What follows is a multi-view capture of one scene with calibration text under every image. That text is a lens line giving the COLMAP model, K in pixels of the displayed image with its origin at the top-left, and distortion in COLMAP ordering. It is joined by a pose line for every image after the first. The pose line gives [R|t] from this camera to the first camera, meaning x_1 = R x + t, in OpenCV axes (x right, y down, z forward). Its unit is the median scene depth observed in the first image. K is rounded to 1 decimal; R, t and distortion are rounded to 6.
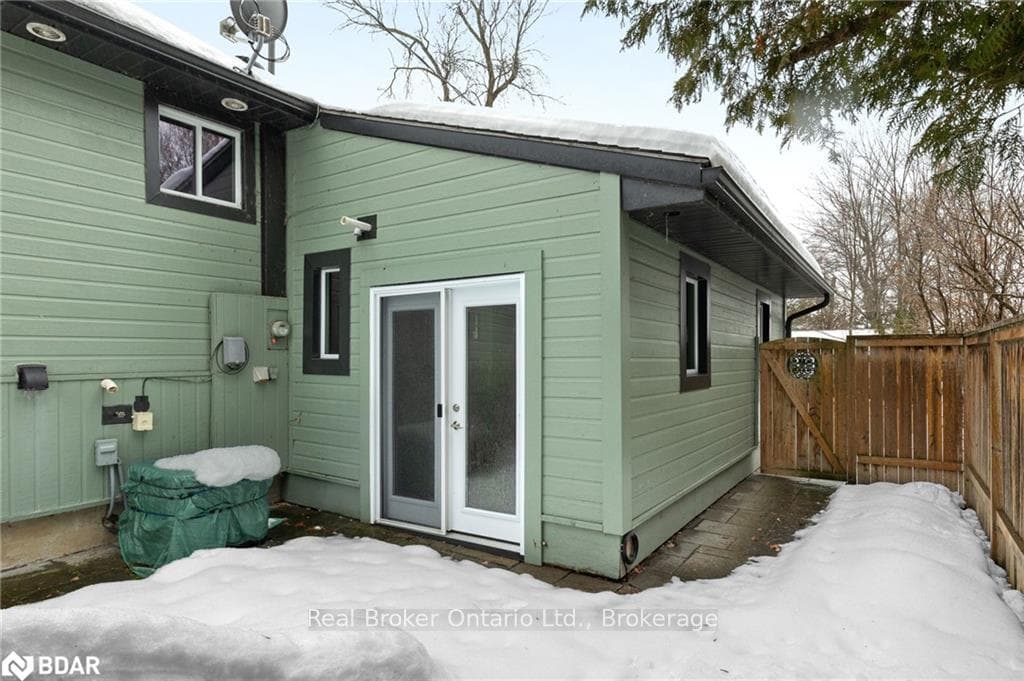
lens RADIAL K [[585.9, 0, 510.5], [0, 585.9, 359.3], [0, 0, 1]] dist [0.000223, 0.000025]
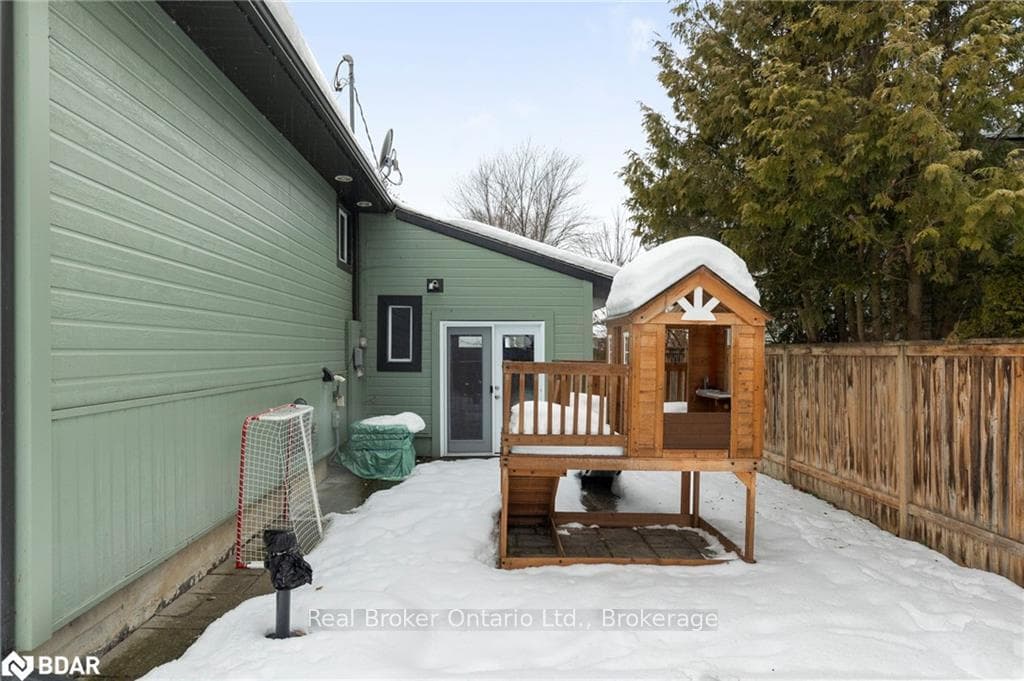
lens RADIAL K [[585.9, 0, 510.5], [0, 585.9, 359.3], [0, 0, 1]] dist [0.000223, 0.000025]
pose [[0.816014, 0.003354, 0.578022, -1.055989], [-0.001101, 0.999990, -0.004248, -0.000842], [-0.578031, 0.002830, 0.816010, -0.526242]]
